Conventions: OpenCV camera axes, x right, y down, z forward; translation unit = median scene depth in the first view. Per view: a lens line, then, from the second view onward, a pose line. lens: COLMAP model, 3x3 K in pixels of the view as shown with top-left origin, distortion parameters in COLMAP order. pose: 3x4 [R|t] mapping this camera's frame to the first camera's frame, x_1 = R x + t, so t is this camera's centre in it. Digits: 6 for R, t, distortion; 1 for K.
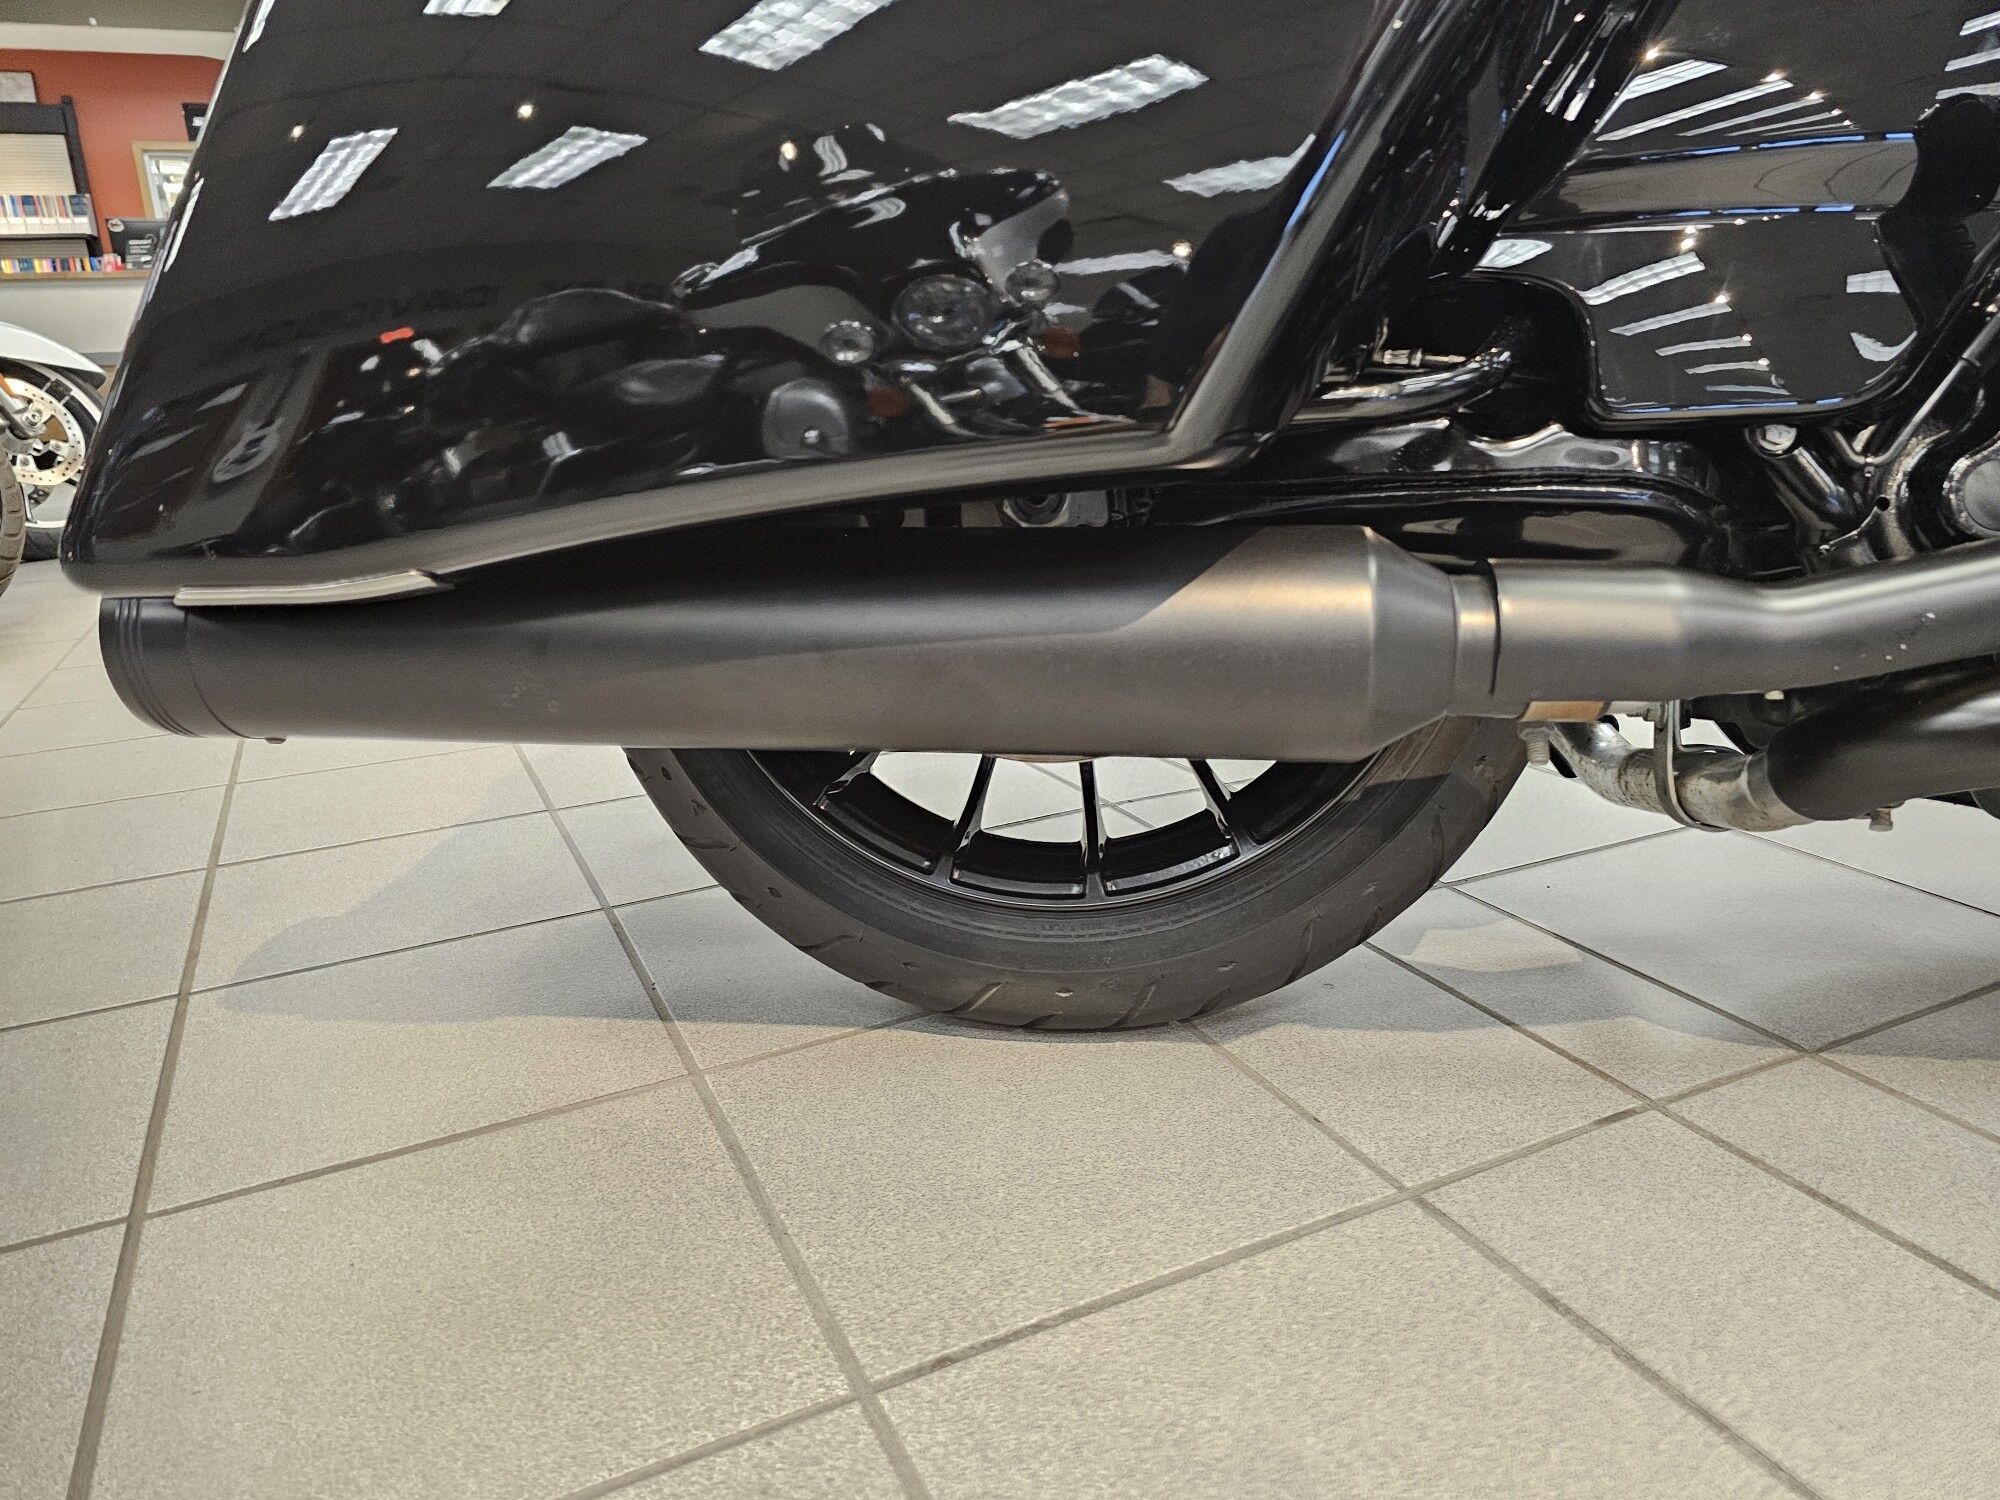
lens RADIAL K [[1351.9, 0, 982.3], [0, 1351.9, 745.3], [0, 0, 1]] dist [0.035251, -0.033306]
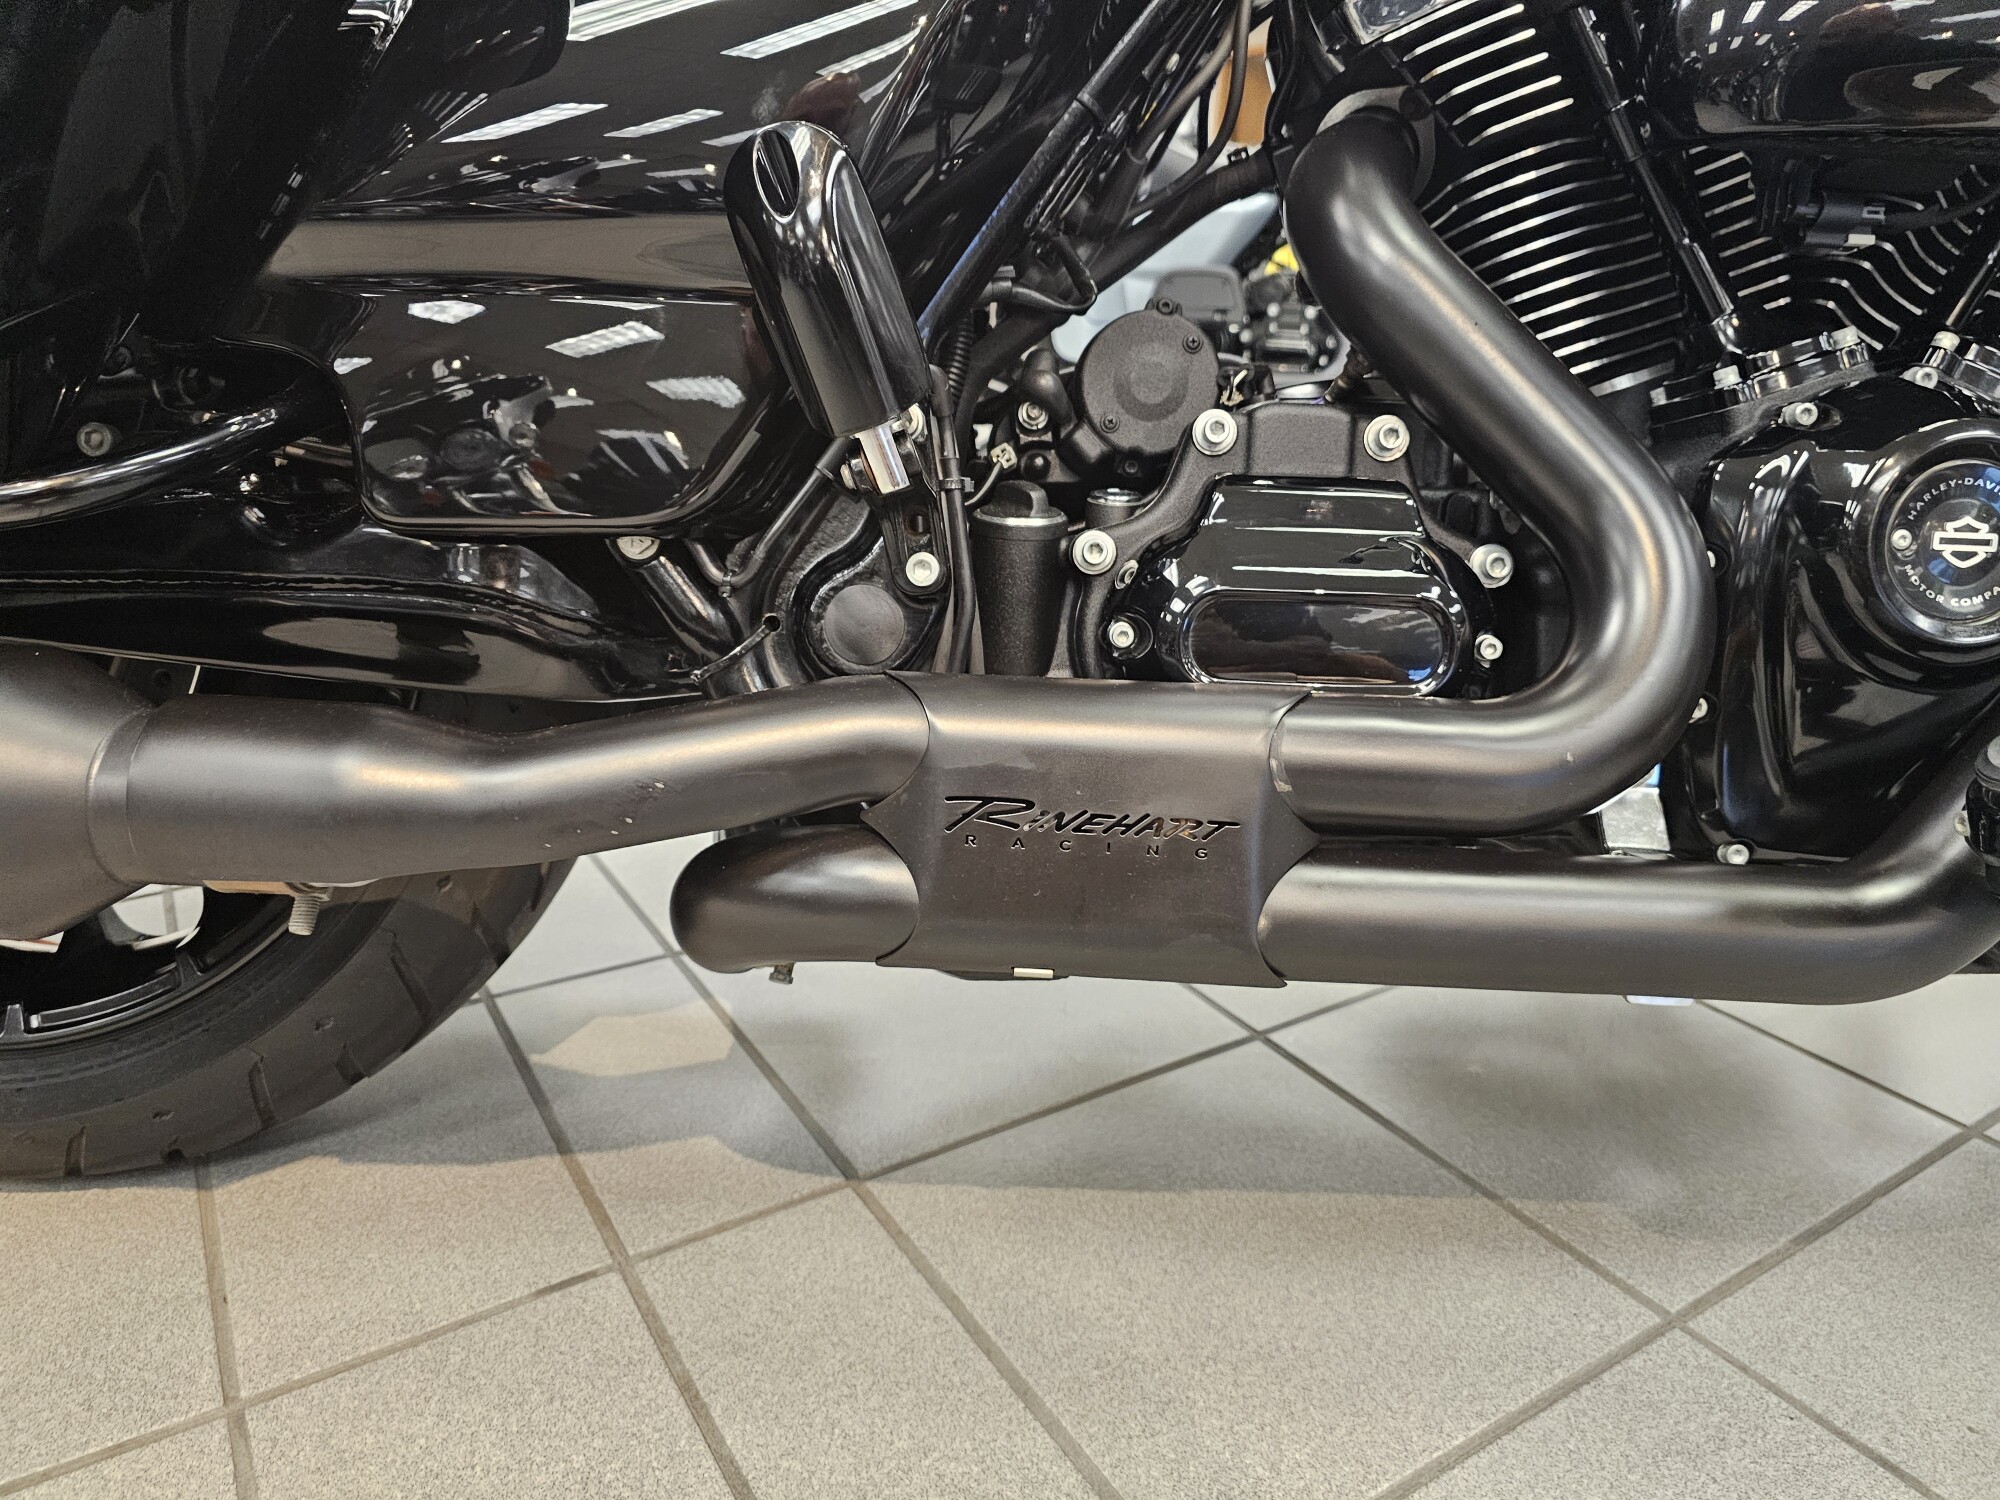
lens RADIAL K [[1351.9, 0, 996.8], [0, 1351.9, 742.5], [0, 0, 1]] dist [0.035251, -0.033306]
pose [[0.992071, 0.008059, 0.125421, 0.639299], [-0.015127, 0.998344, 0.055509, -0.138672], [-0.124766, -0.056966, 0.990550, 0.097513]]
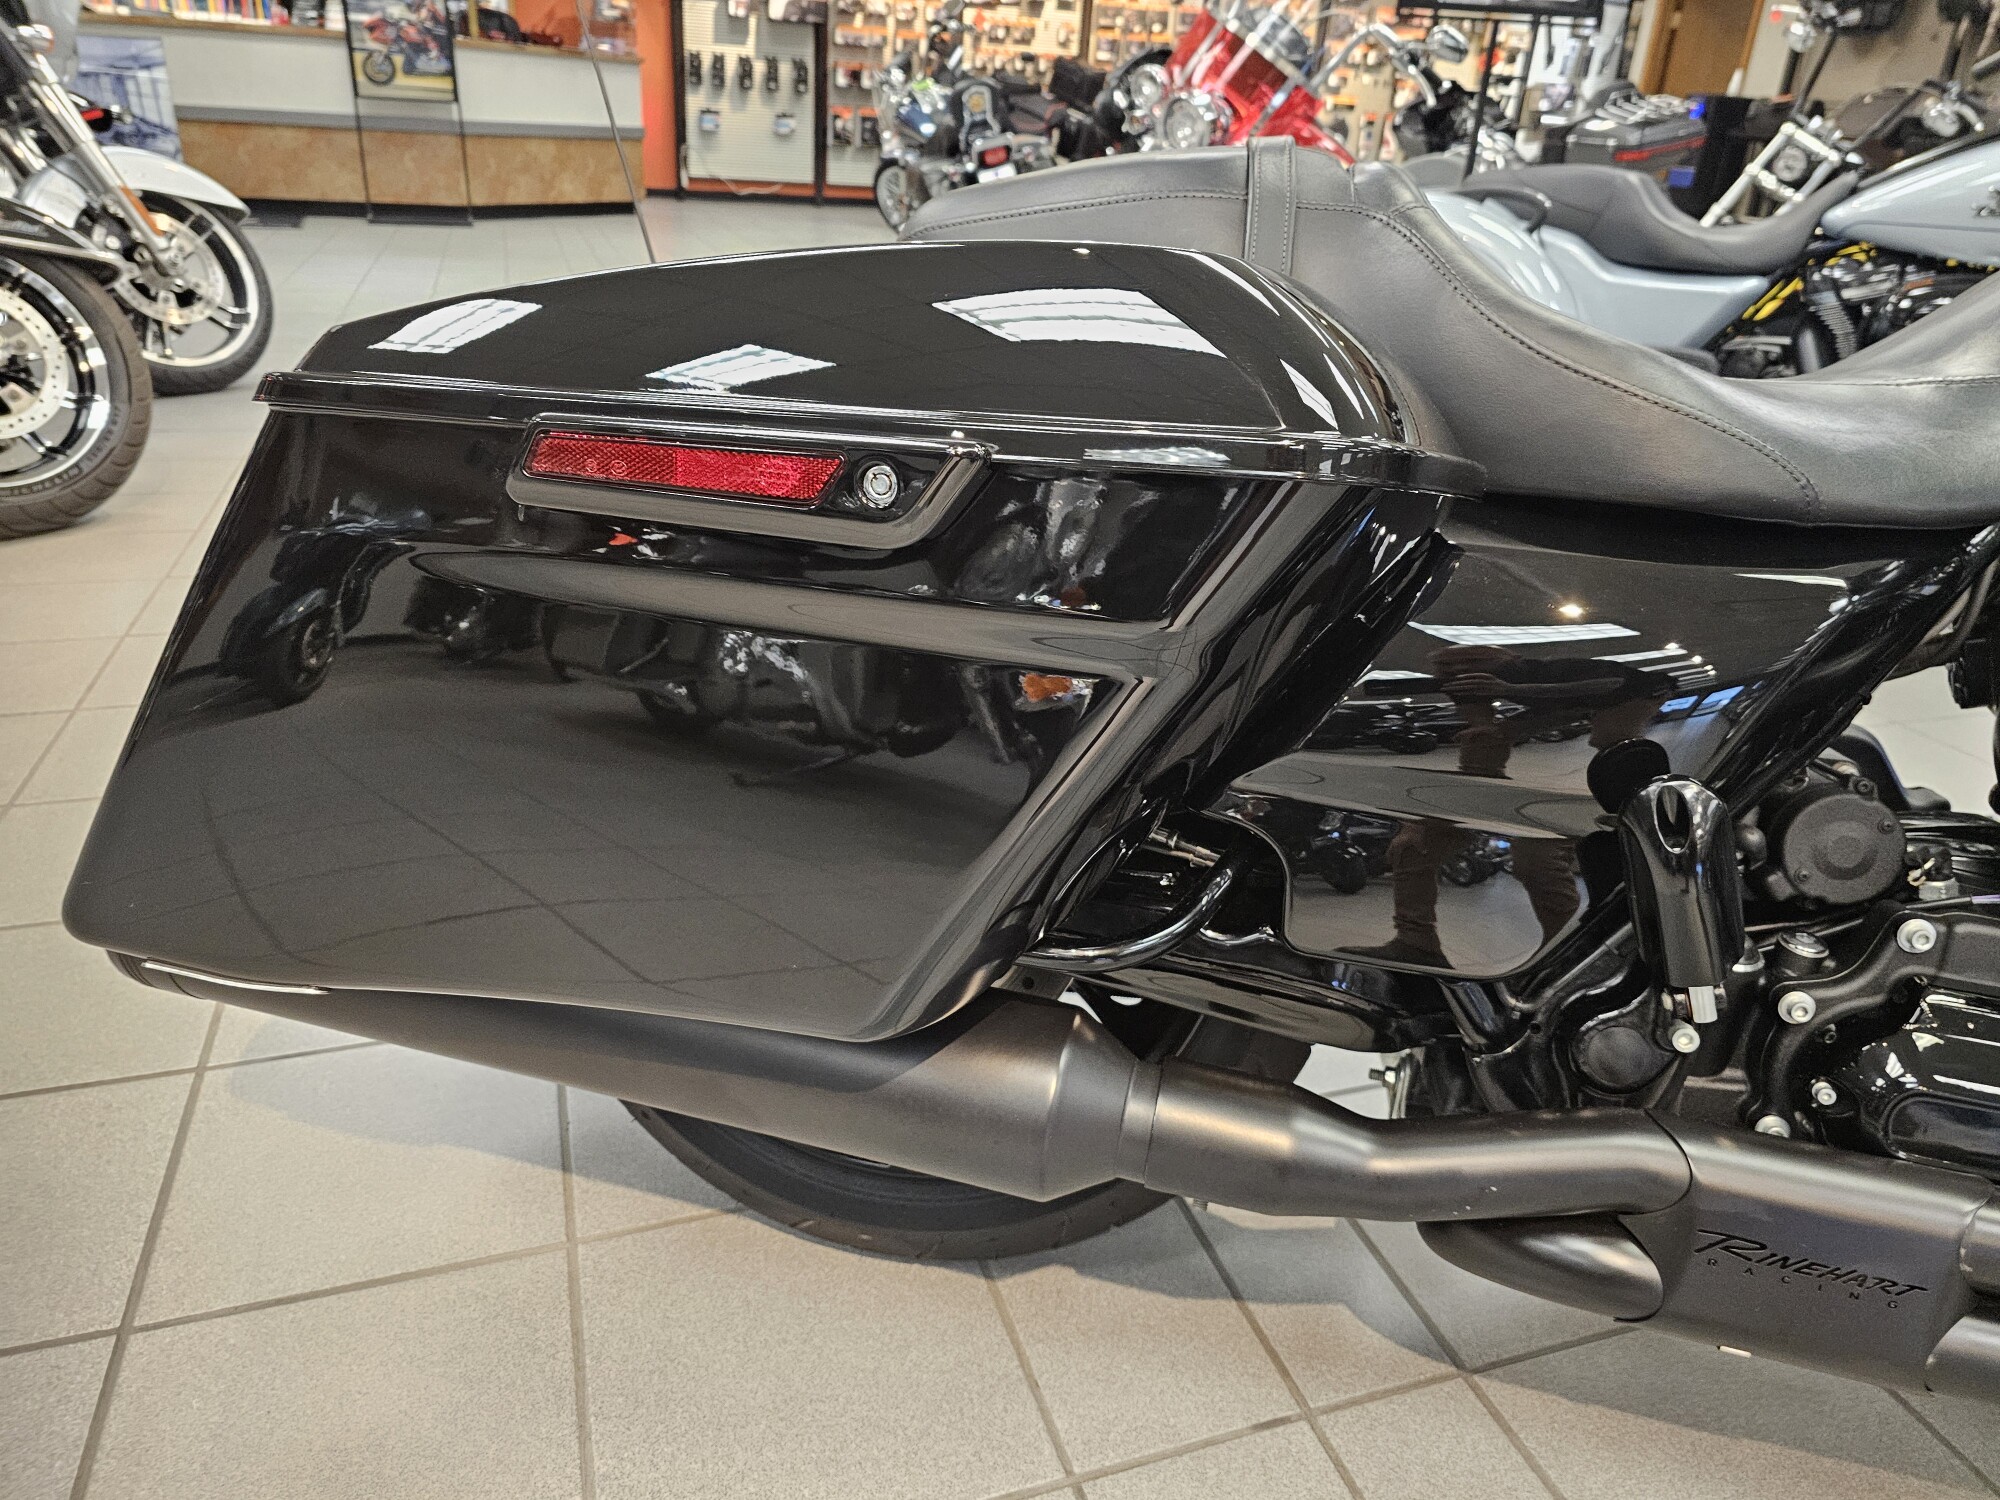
lens RADIAL K [[1351.9, 0, 1020.1], [0, 1351.9, 736.7], [0, 0, 1]] dist [0.035251, -0.033306]
pose [[0.989937, 0.130510, -0.054692, 0.228324], [-0.121553, 0.982151, 0.143543, -0.497748], [0.072449, -0.135451, 0.988132, -0.159921]]
